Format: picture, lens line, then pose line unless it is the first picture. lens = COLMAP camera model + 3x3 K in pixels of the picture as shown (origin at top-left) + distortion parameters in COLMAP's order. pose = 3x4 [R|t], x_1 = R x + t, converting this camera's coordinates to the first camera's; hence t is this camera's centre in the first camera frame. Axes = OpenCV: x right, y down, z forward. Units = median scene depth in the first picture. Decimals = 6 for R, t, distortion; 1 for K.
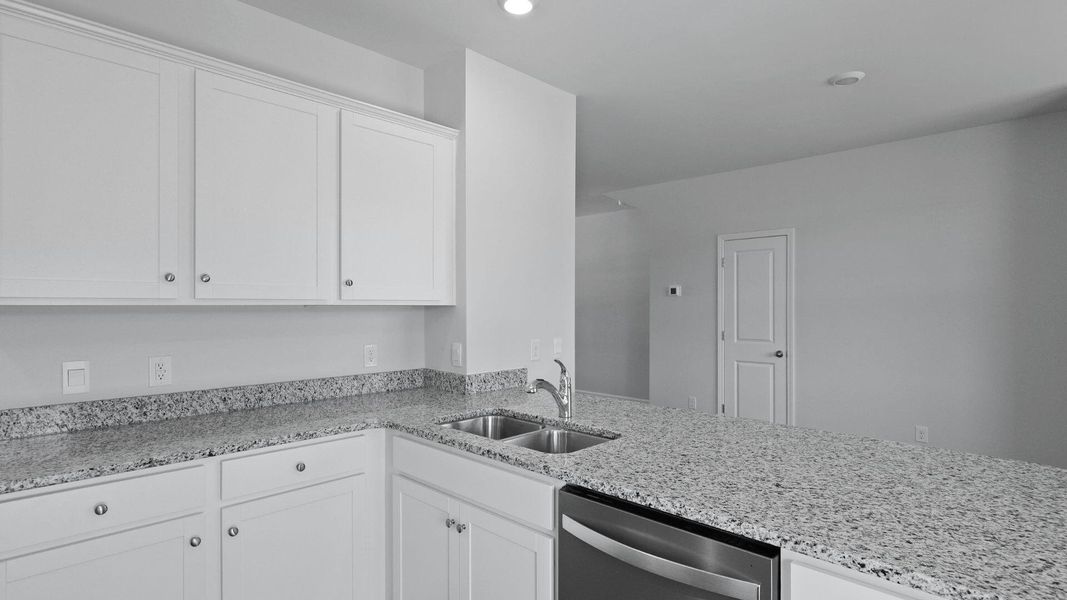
lens RADIAL K [[538.1, 0, 533.5], [0, 538.1, 300.0], [0, 0, 1]] dist [0.001232, 0.000326]
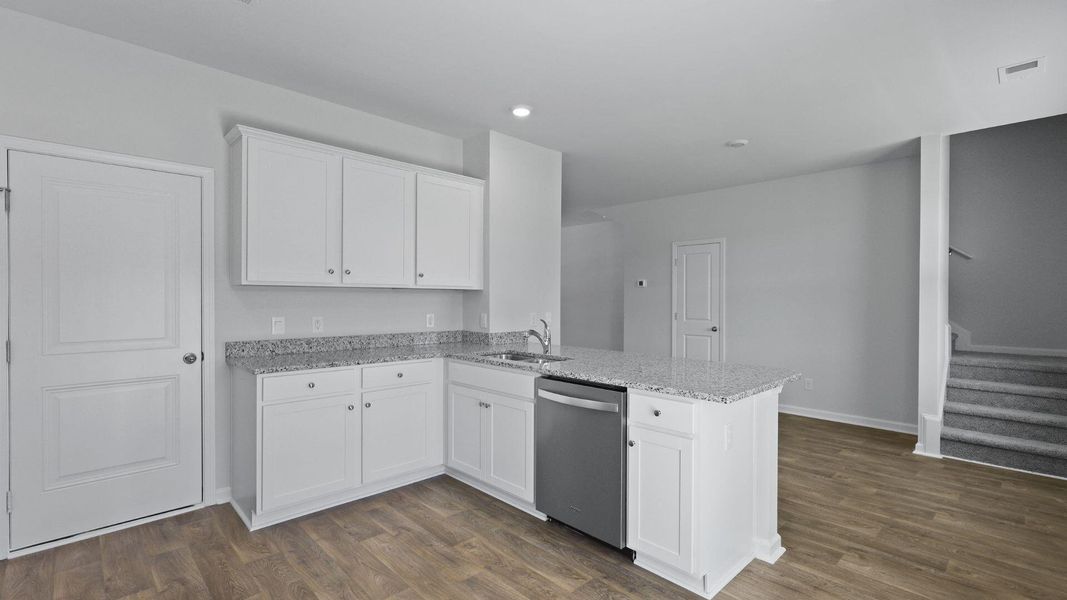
lens RADIAL K [[479.9, 0, 533.5], [0, 479.9, 300.0], [0, 0, 1]] dist [0.001609, 0.000264]
pose [[0.999673, 0.004850, -0.025126, 0.047602], [-0.004519, 0.999903, 0.013212, 0.023524], [0.025188, -0.013094, 0.999597, -0.477955]]
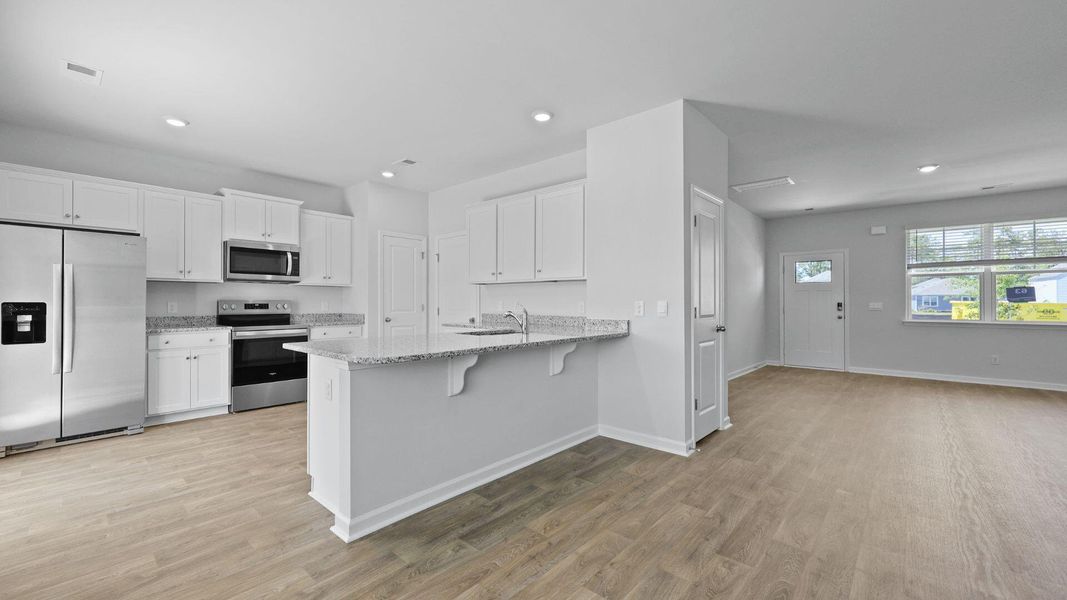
lens RADIAL K [[430.1, 0, 528.2], [0, 430.1, 300.4], [0, 0, 1]] dist [-0.000441, -0.000088]
pose [[0.035262, -0.005791, -0.999361, 1.385232], [0.005550, 0.999969, -0.005599, 0.095767], [0.999363, -0.005349, 0.035293, 0.844977]]
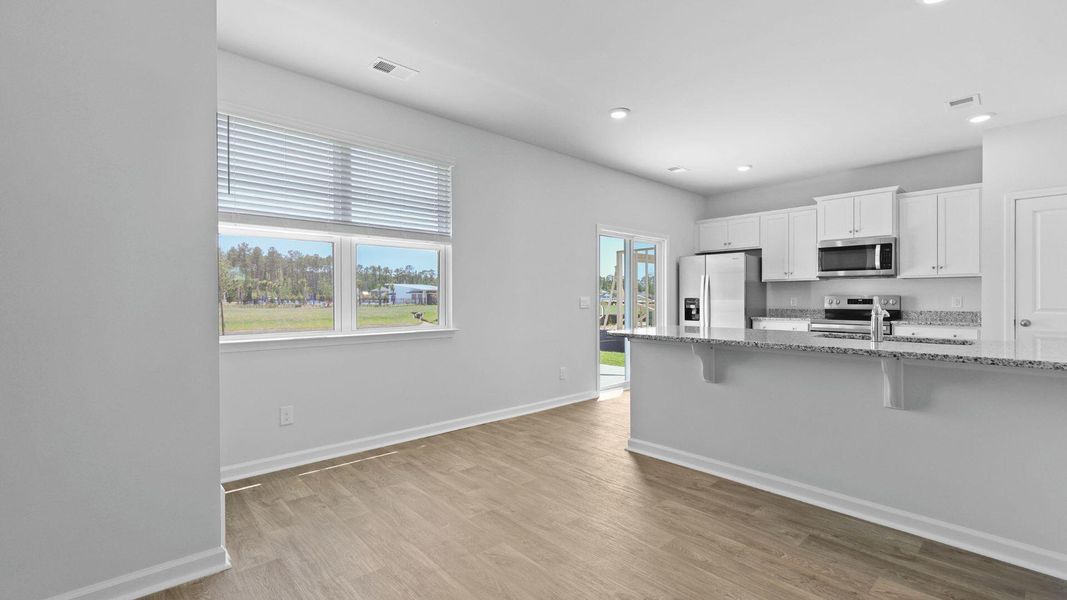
lens RADIAL K [[454.3, 0, 527.5], [0, 454.3, 299.3], [0, 0, 1]] dist [-0.000660, -0.000052]
pose [[-0.996669, 0.000050, 0.081555, 0.730197], [-0.000321, 0.999990, -0.004529, 0.104929], [-0.081555, -0.004540, -0.996659, 1.924526]]
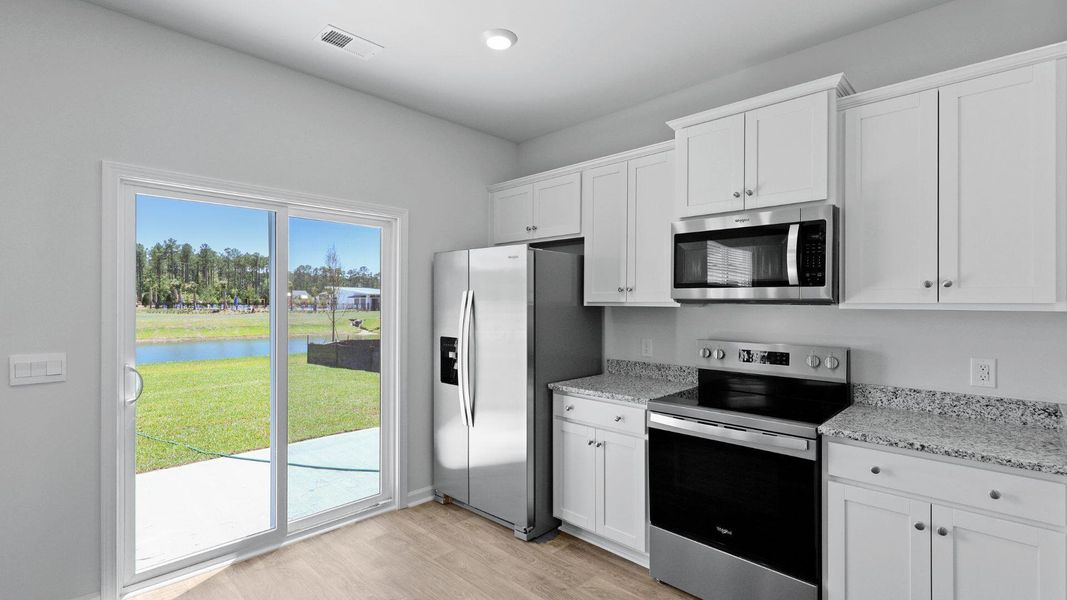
lens RADIAL K [[479.9, 0, 533.5], [0, 479.9, 300.0], [0, 0, 1]] dist [0.001609, 0.000264]
pose [[-0.999947, -0.006214, 0.008170, -0.193522], [-0.006322, 0.999892, -0.013270, 0.002535], [-0.008086, -0.013321, -0.999879, 0.655047]]
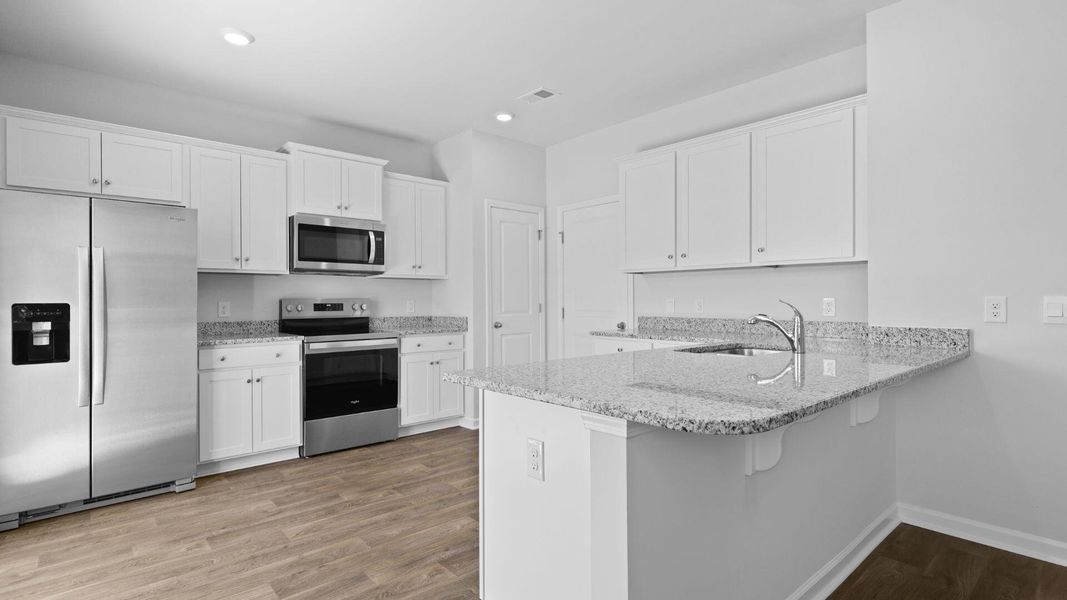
lens RADIAL K [[523.1, 0, 533.5], [0, 523.1, 300.0], [0, 0, 1]] dist [0.000738, 0.000333]
pose [[-0.078485, -0.001759, -0.996914, 1.041859], [0.010842, 0.999938, -0.002618, 0.093022], [0.996856, -0.011014, -0.078461, 0.478135]]
